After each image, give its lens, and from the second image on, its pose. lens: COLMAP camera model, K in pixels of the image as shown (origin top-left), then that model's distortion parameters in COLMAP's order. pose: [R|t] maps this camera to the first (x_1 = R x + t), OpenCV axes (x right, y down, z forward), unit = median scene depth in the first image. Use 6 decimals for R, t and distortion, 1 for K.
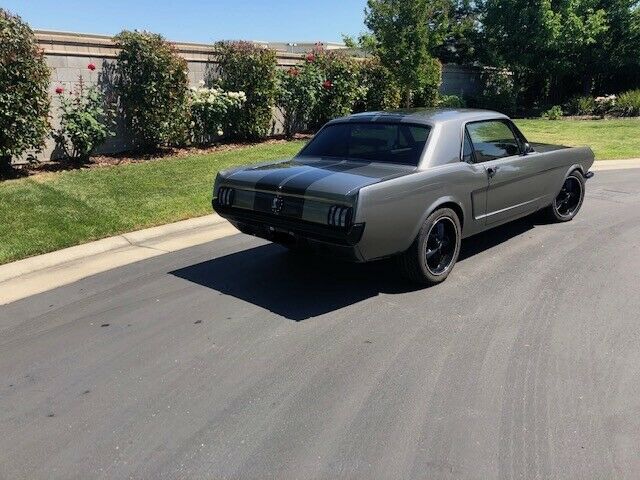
lens RADIAL K [[526.4, 0, 323.4], [0, 526.4, 236.7], [0, 0, 1]] dist [0.031329, -0.006844]
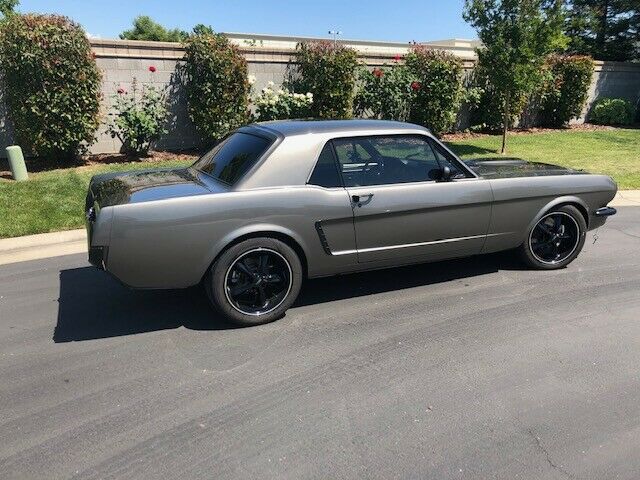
lens RADIAL K [[526.4, 0, 321.1], [0, 526.4, 238.4], [0, 0, 1]] dist [0.031329, -0.006844]
pose [[0.929197, 0.111234, -0.352450, 0.247485], [-0.109491, 0.993675, 0.024946, -0.034642], [0.352995, 0.015411, 0.935498, 0.099267]]
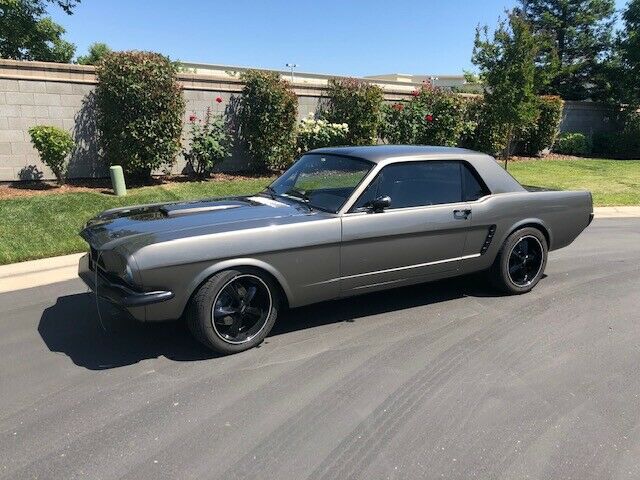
lens RADIAL K [[526.4, 0, 318.7], [0, 526.4, 242.7], [0, 0, 1]] dist [0.031329, -0.006844]
pose [[0.963131, 0.088456, -0.254075, 0.100381], [-0.099840, 0.994481, -0.032238, 0.018995], [0.249821, 0.056416, 0.966647, -0.081485]]
